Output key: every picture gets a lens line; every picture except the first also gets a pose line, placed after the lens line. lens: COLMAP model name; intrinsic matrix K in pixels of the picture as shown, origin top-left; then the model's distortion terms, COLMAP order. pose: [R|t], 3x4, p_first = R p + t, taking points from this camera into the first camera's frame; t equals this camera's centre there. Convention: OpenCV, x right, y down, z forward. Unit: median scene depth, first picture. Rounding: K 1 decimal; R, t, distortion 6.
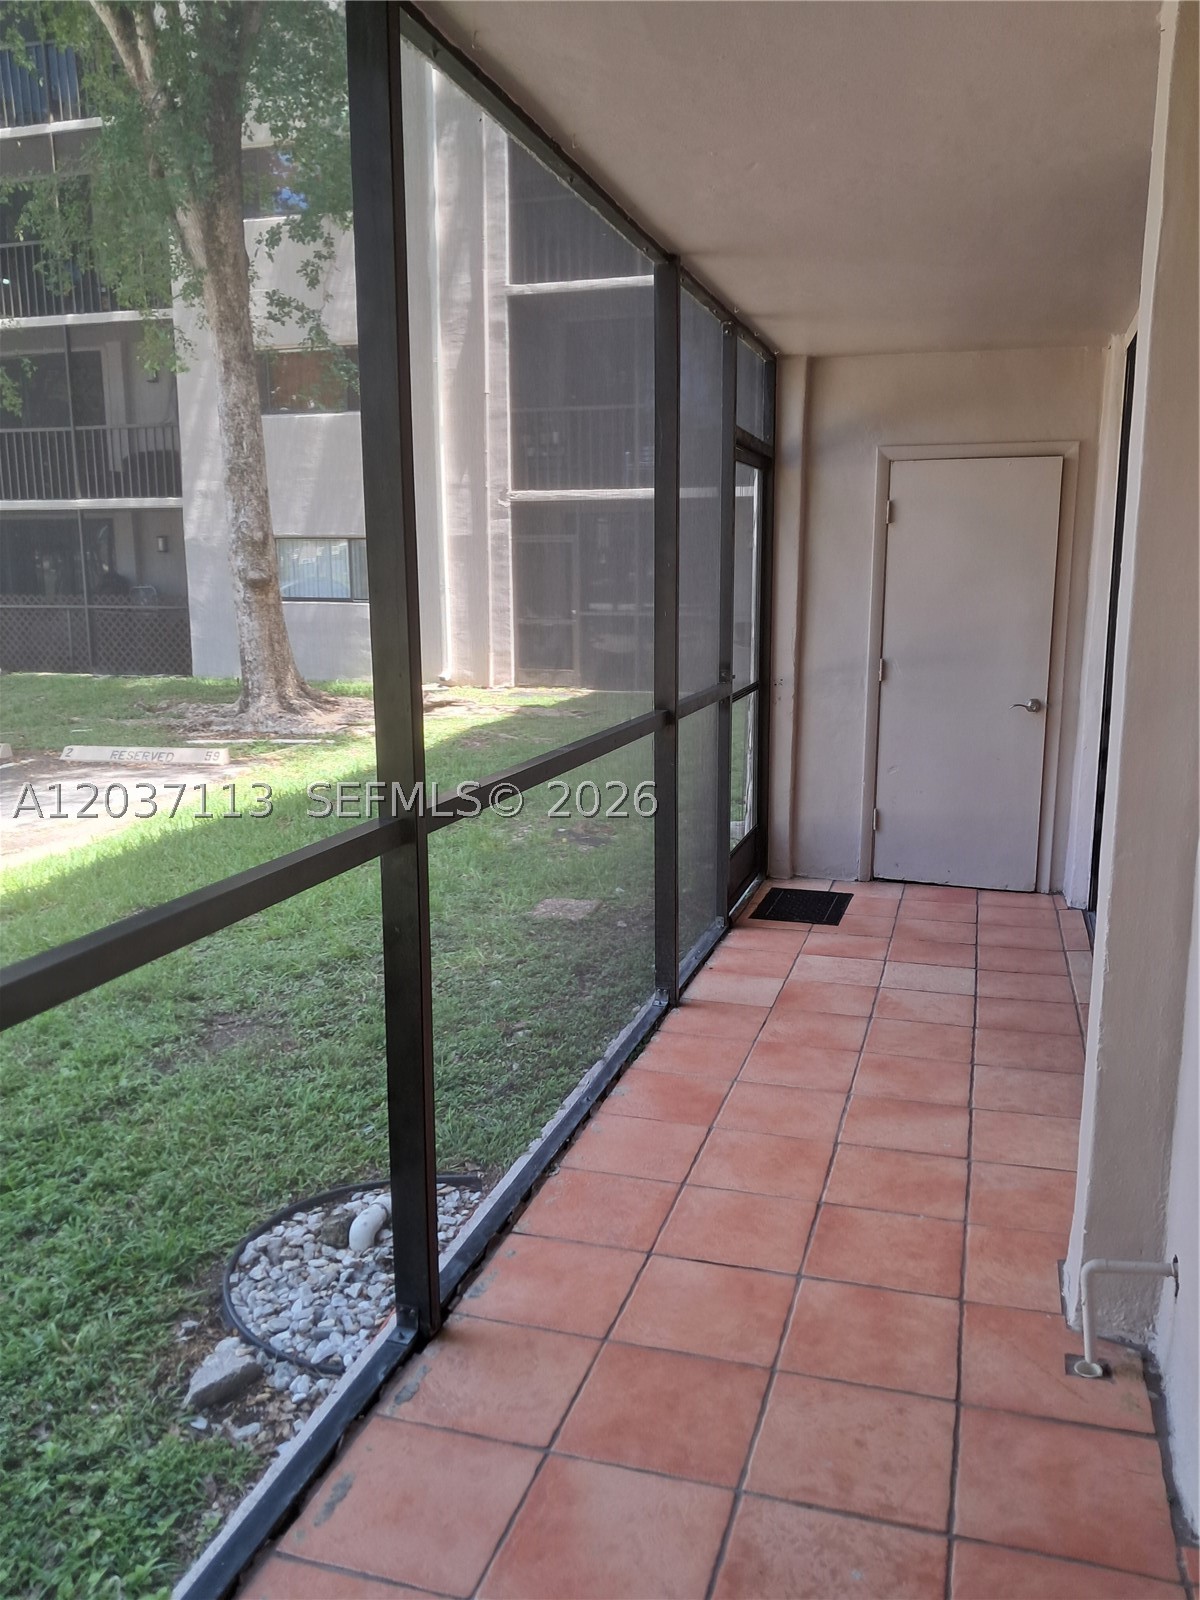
lens RADIAL K [[1257.1, 0, 603.2], [0, 1257.1, 801.1], [0, 0, 1]] dist [0.020099, -0.033703]
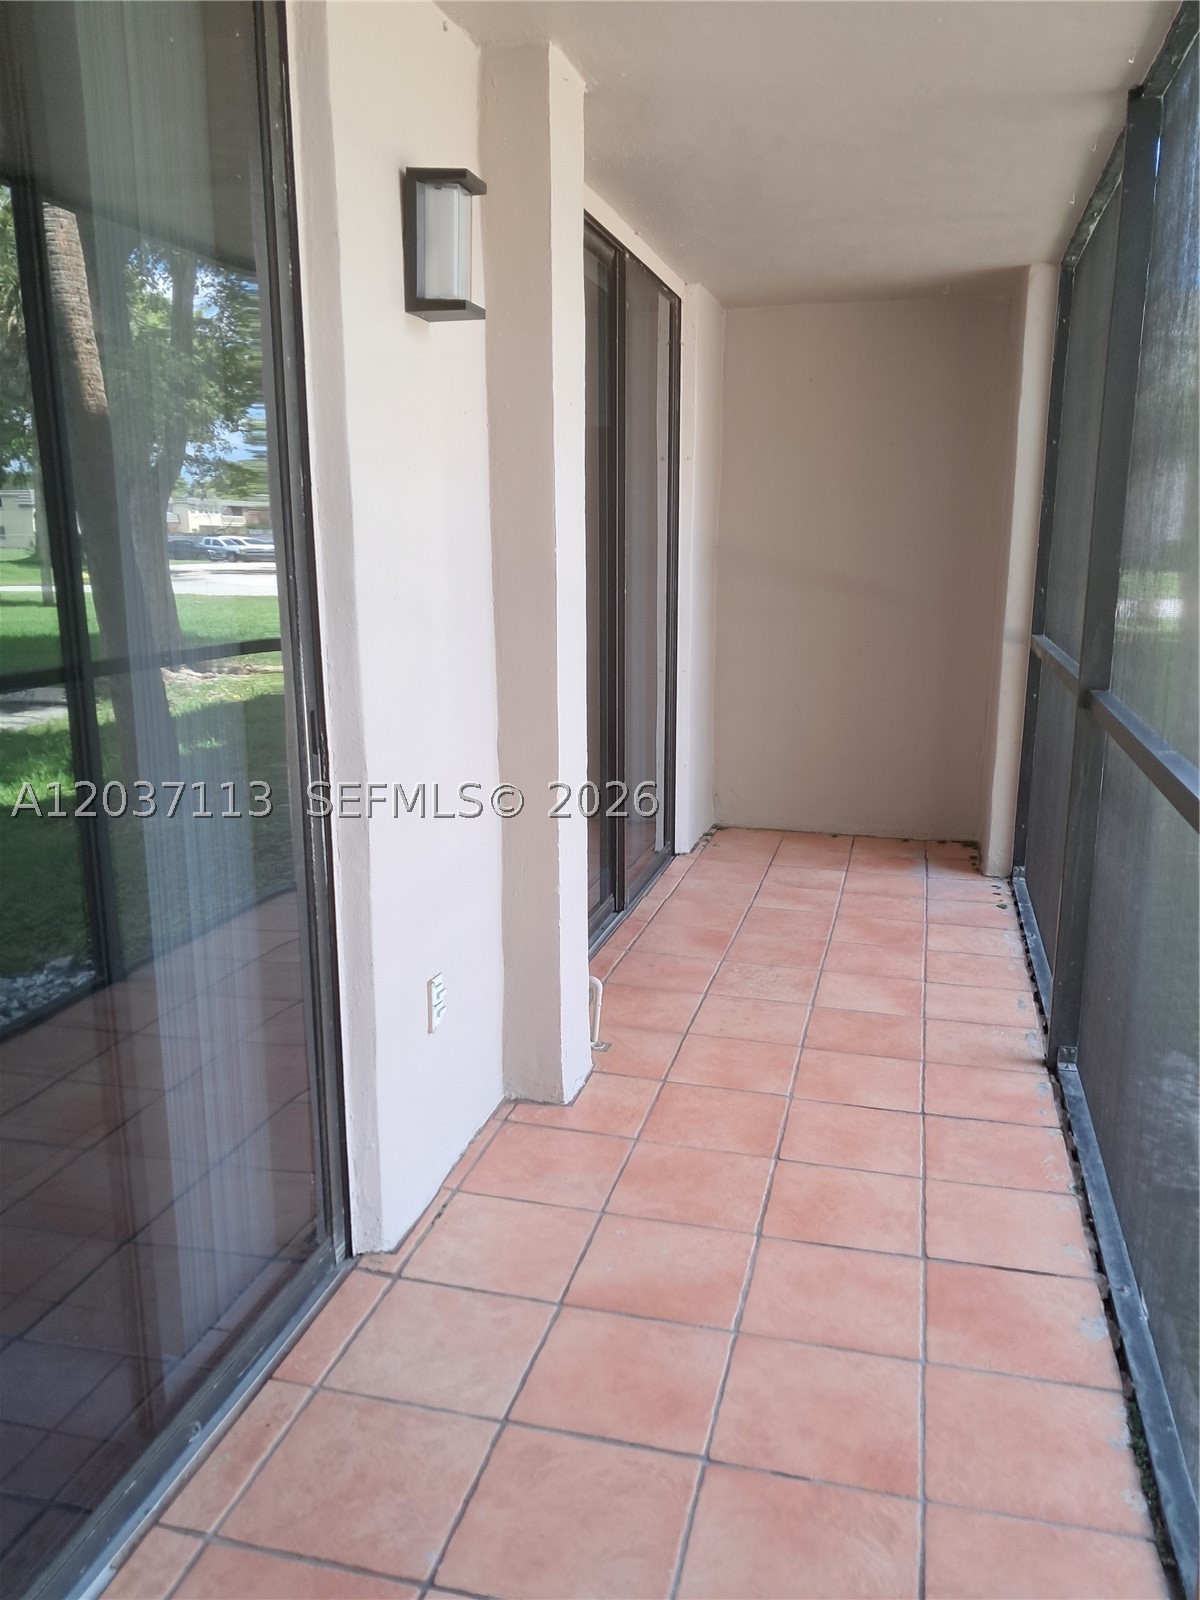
lens RADIAL K [[1257.1, 0, 599.7], [0, 1257.1, 801.2], [0, 0, 1]] dist [0.020099, -0.033703]
pose [[-0.998719, 0.004889, -0.050366, 0.362651], [-0.014866, 0.923060, 0.384368, -0.316264], [0.048370, 0.384624, -0.921805, 1.818531]]
